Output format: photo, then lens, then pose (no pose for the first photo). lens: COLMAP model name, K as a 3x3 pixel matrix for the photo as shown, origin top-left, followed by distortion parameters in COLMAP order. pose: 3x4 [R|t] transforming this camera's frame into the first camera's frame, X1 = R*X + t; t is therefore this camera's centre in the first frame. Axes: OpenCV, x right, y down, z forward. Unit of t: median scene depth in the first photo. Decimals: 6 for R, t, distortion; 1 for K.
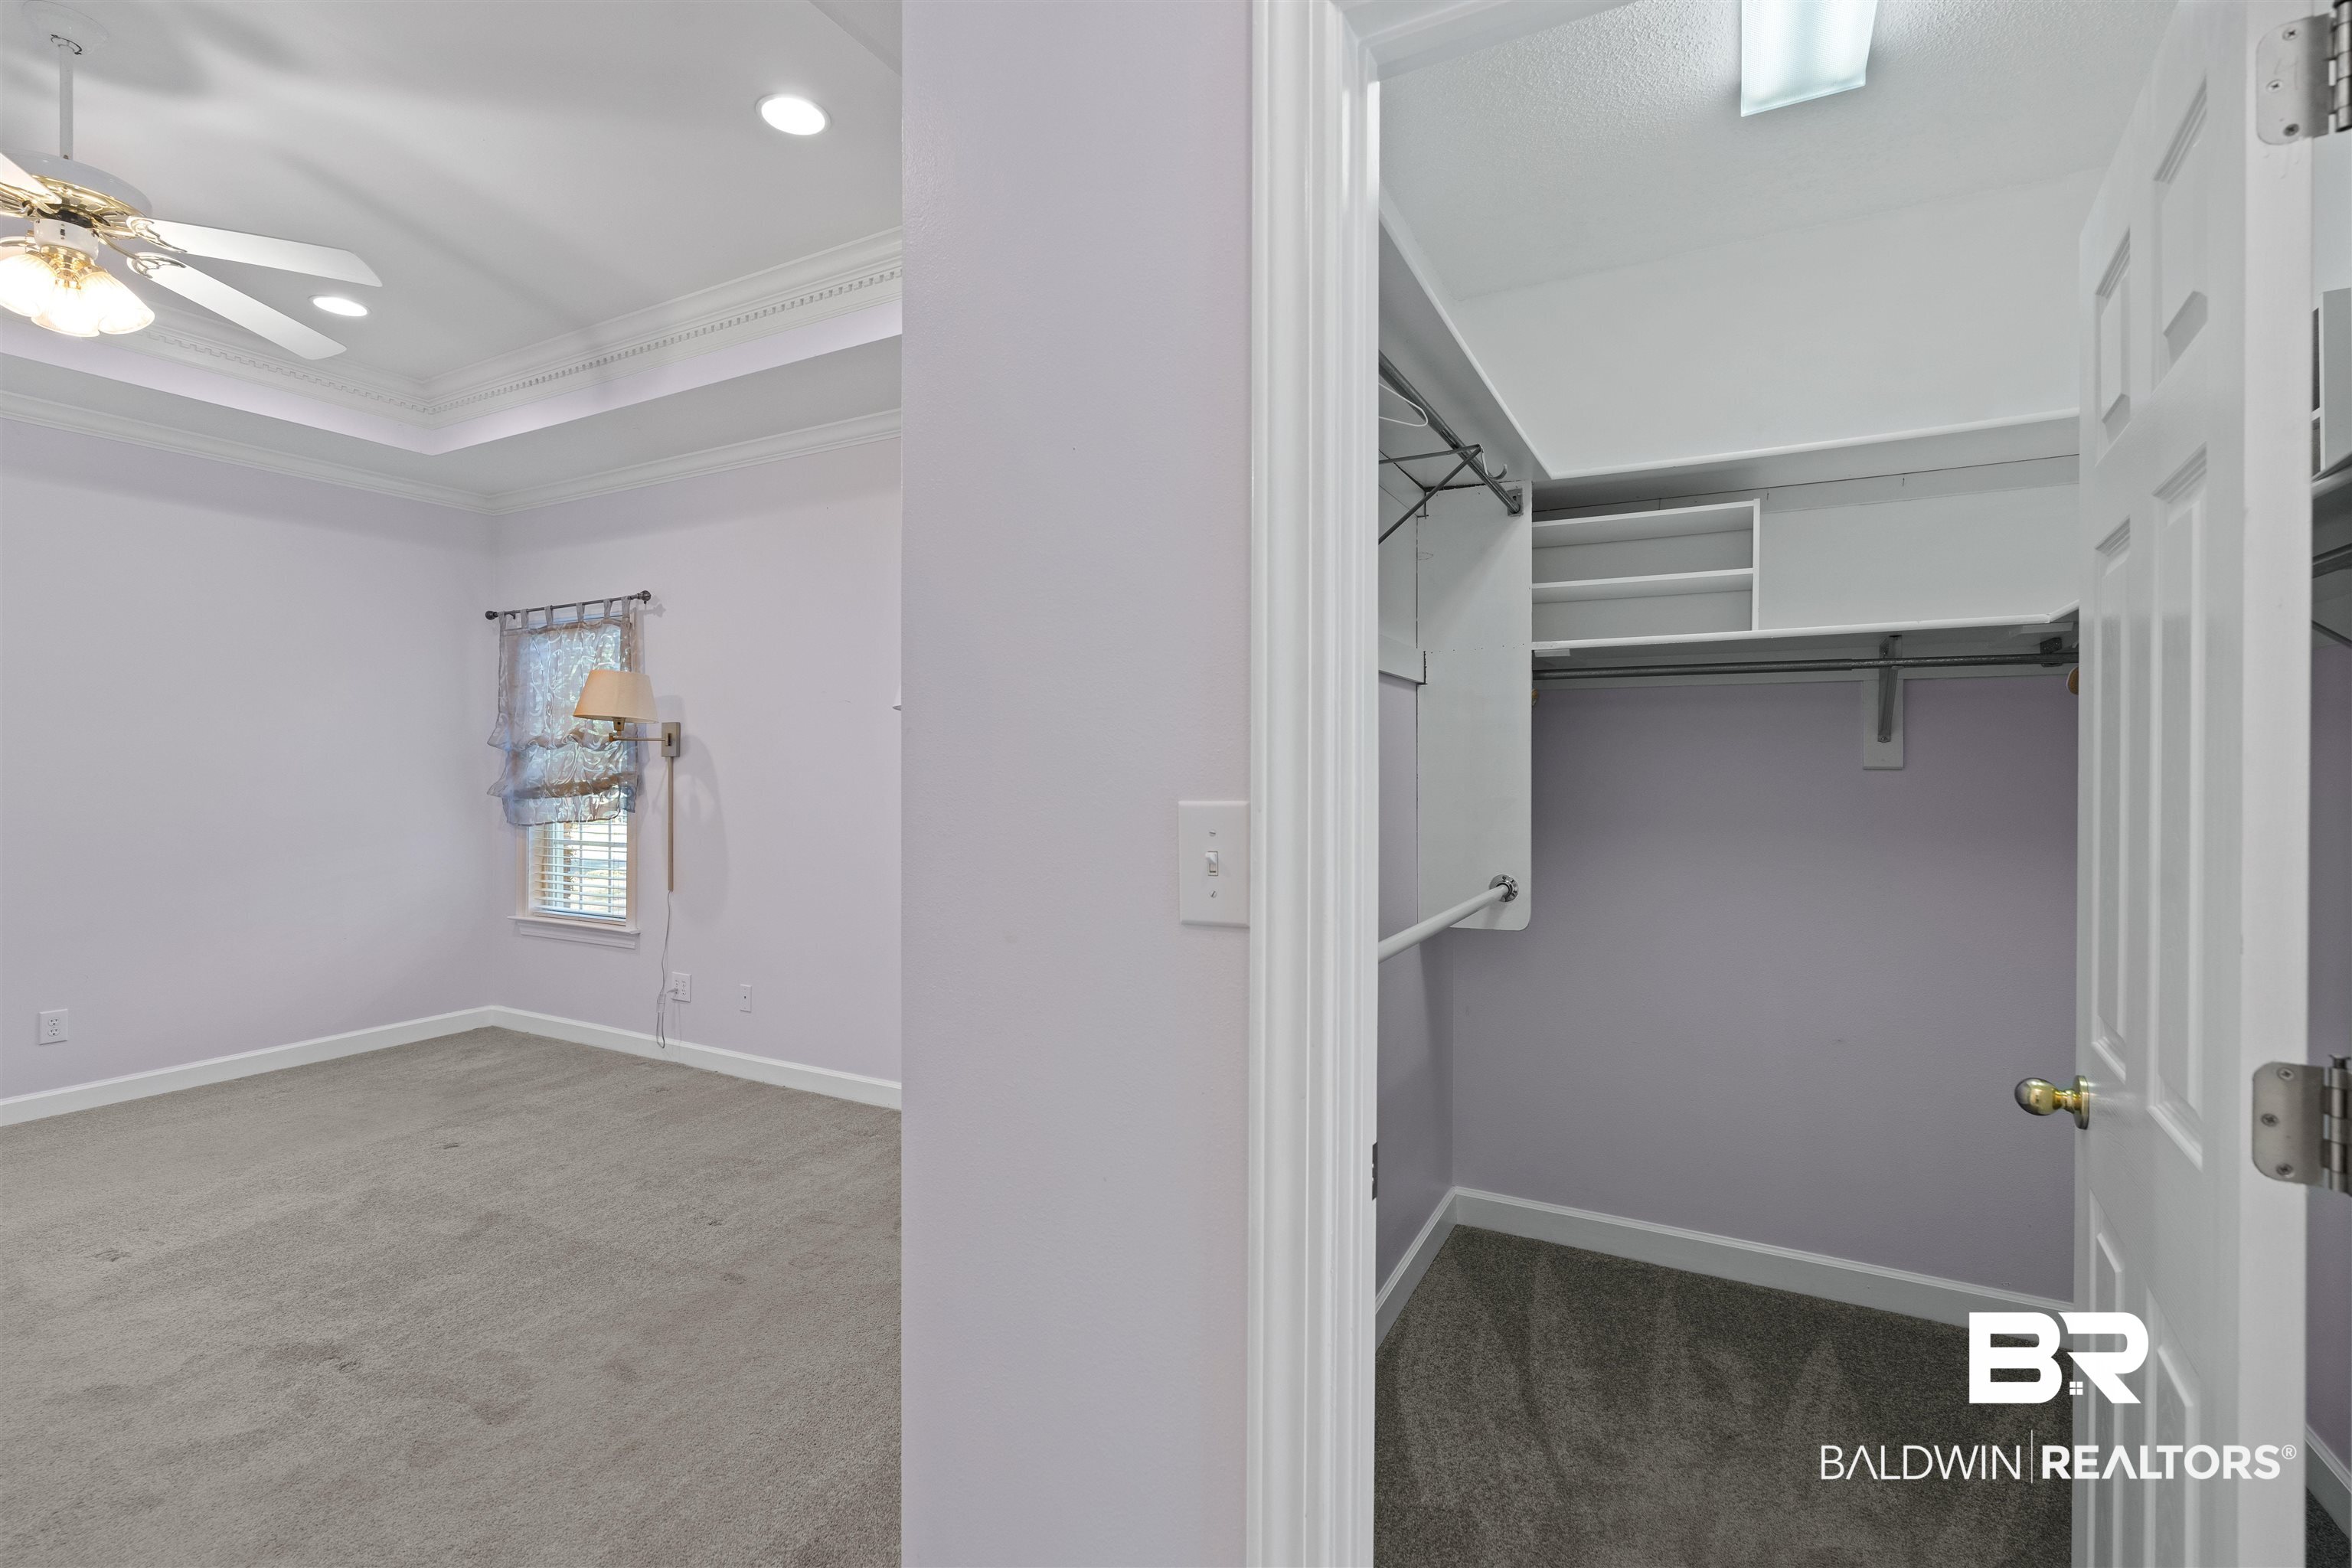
lens RADIAL K [[1061.3, 0, 1146.1], [0, 1061.3, 767.7], [0, 0, 1]] dist [0.001207, 0.000890]
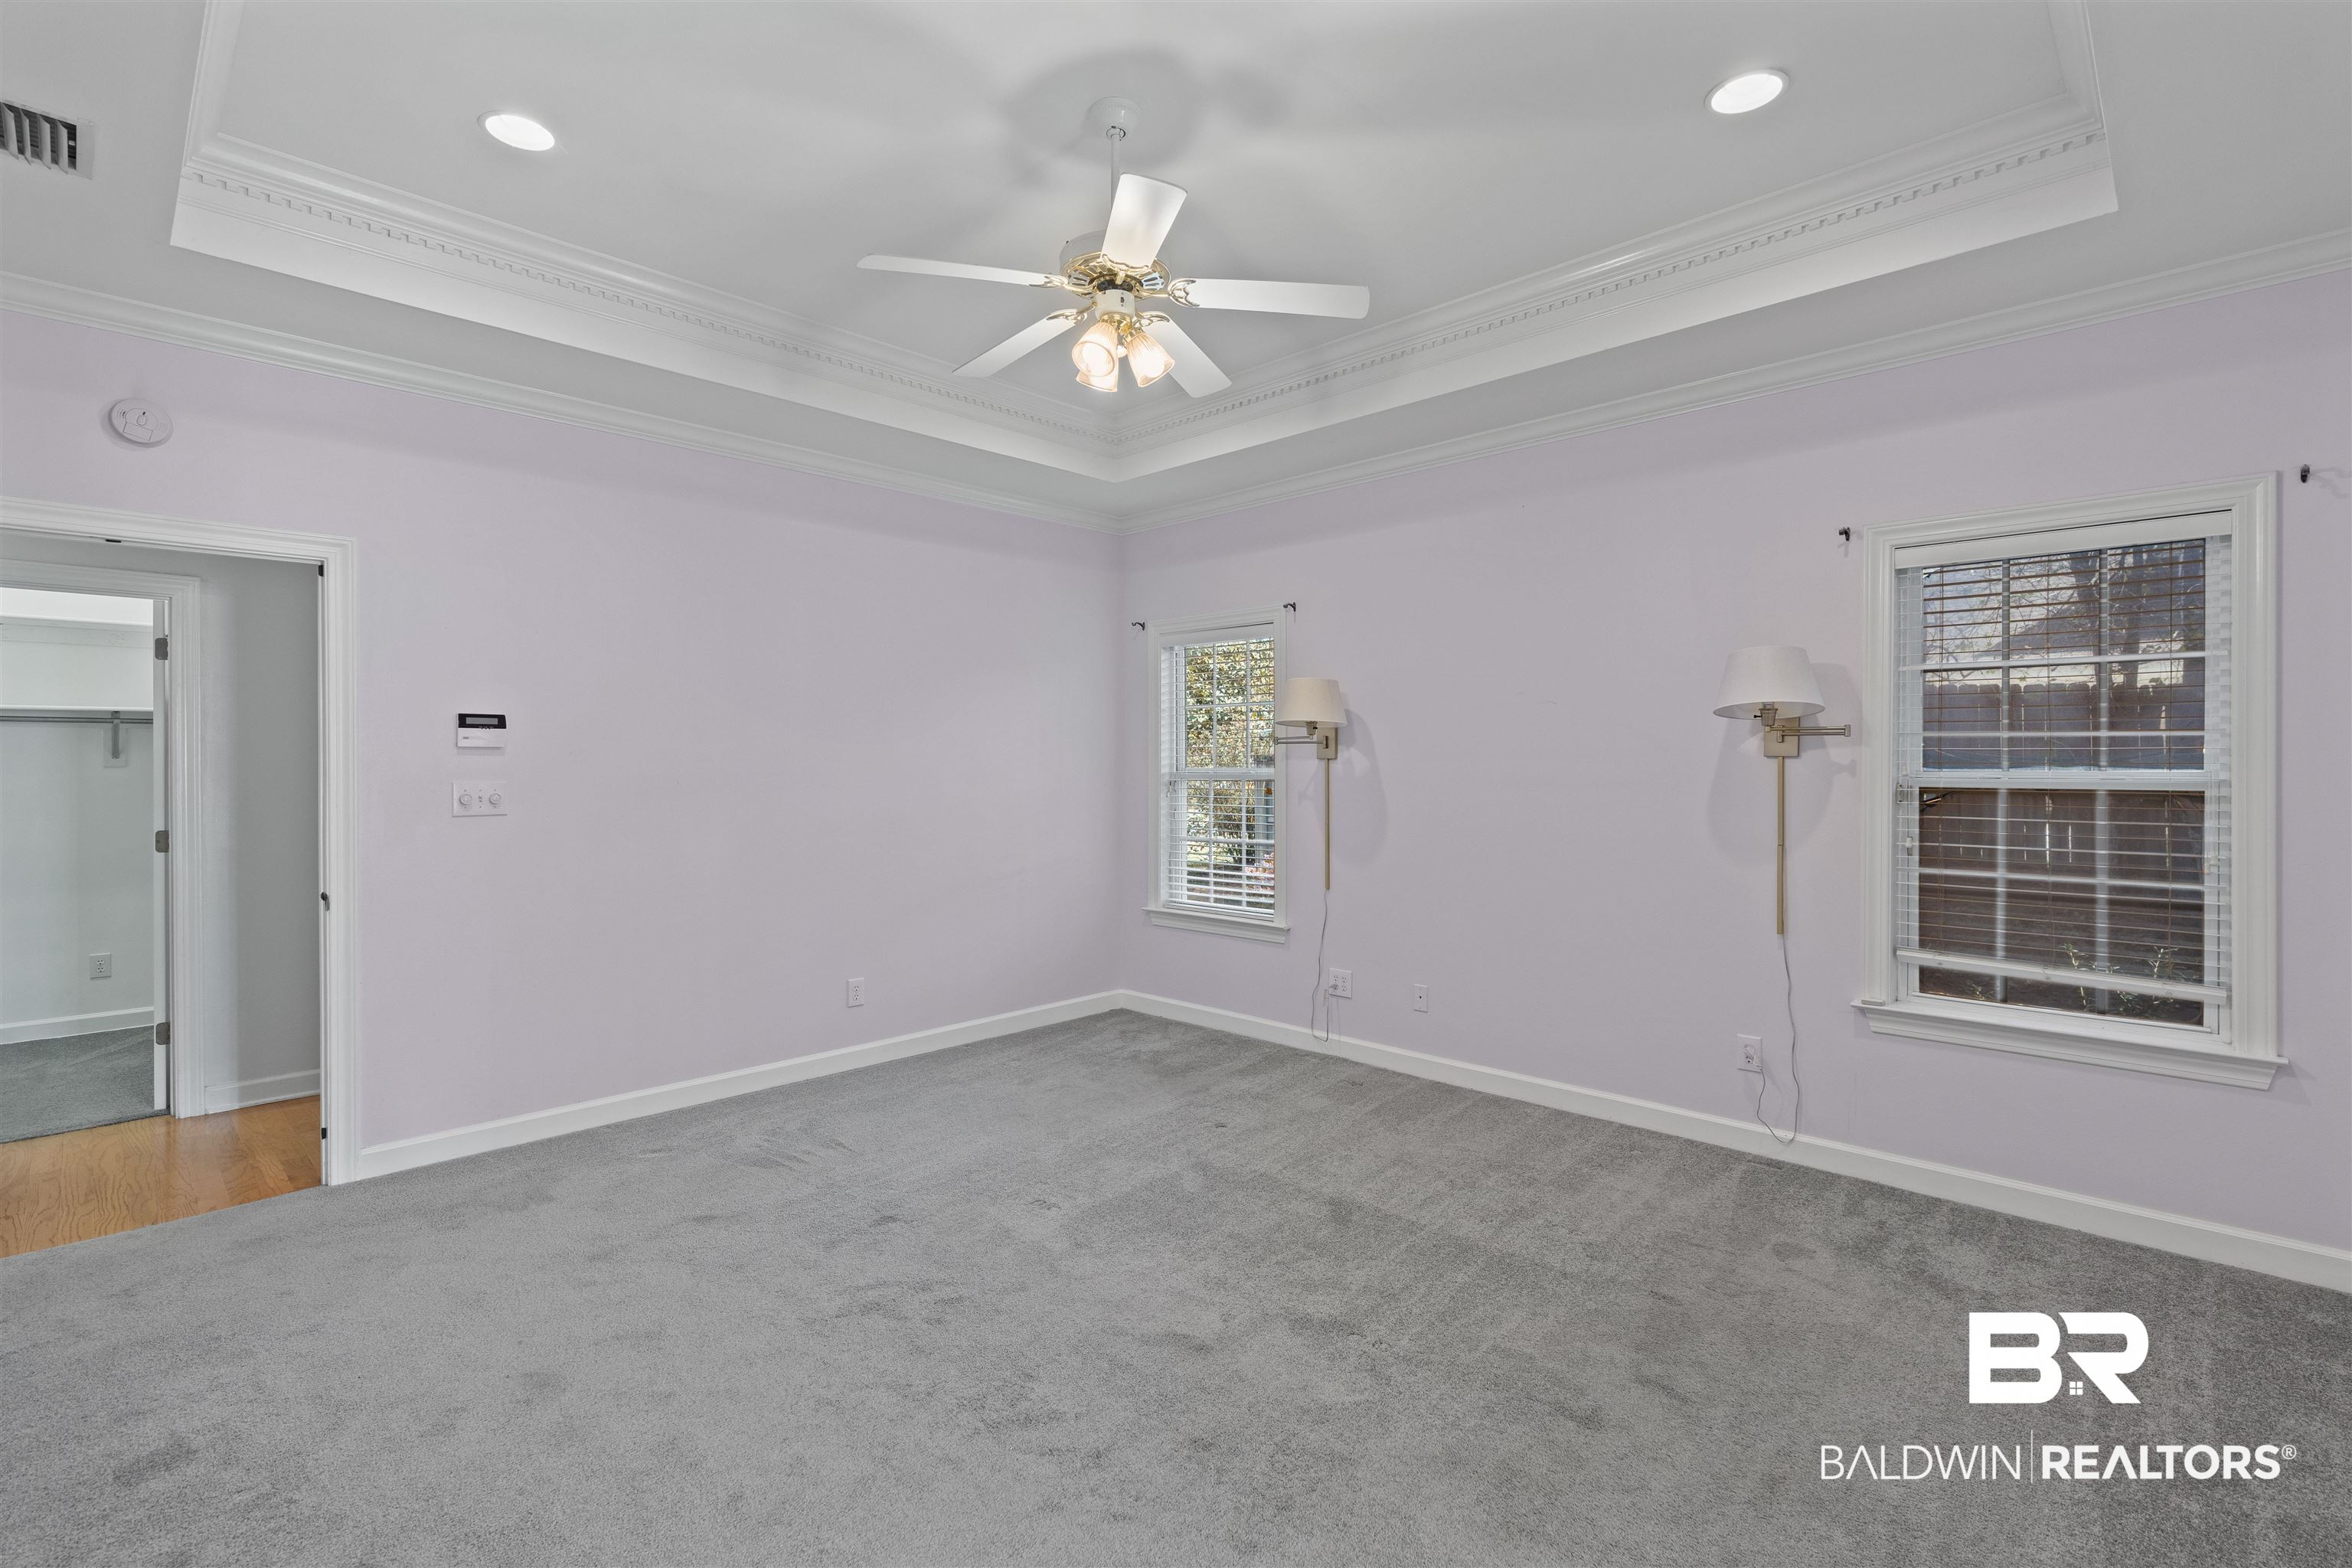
lens RADIAL K [[1061.2, 0, 1167.9], [0, 1061.2, 761.0], [0, 0, 1]] dist [-0.000001, 0.000234]
pose [[0.965493, -0.004401, -0.260390, -0.404469], [0.004017, 0.999990, -0.002005, -0.007950], [0.260397, 0.000890, 0.965501, -0.041152]]
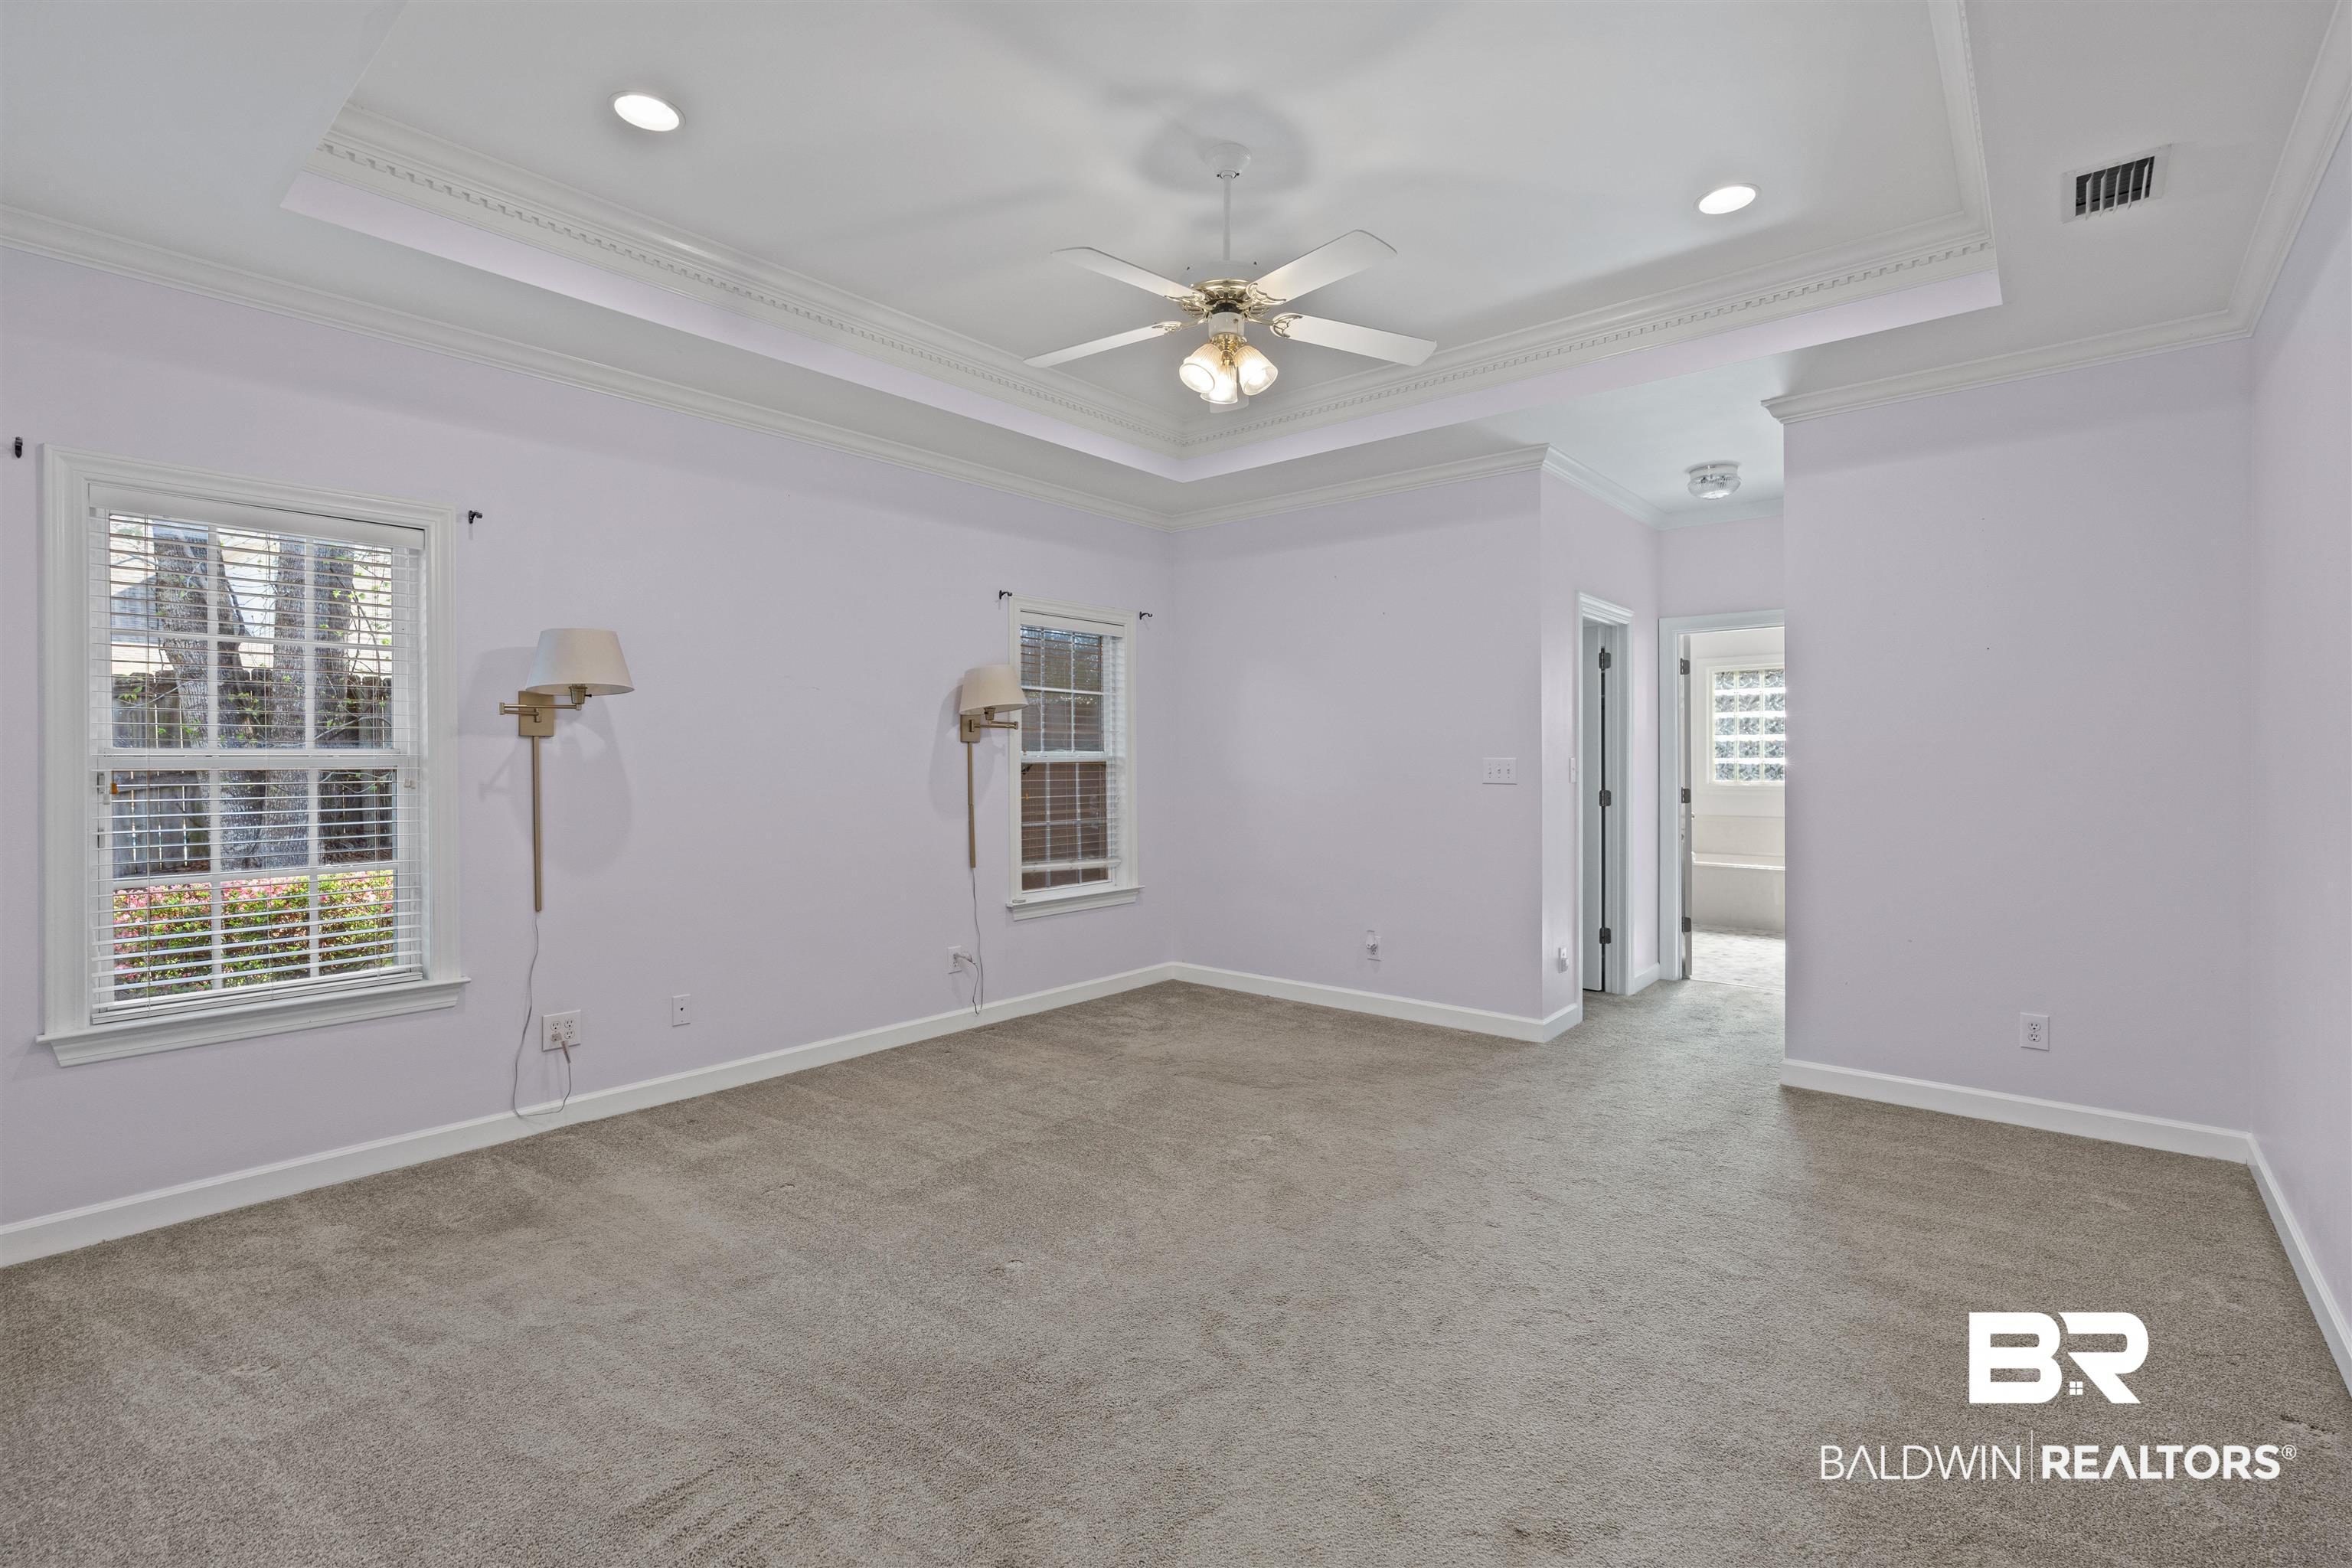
lens RADIAL K [[1061.2, 0, 1167.9], [0, 1061.2, 761.0], [0, 0, 1]] dist [-0.000001, 0.000234]
pose [[0.202447, -0.007699, 0.979263, -1.363964], [0.000396, 0.999970, 0.007780, 0.001870], [-0.979293, -0.001187, 0.202444, 0.492263]]
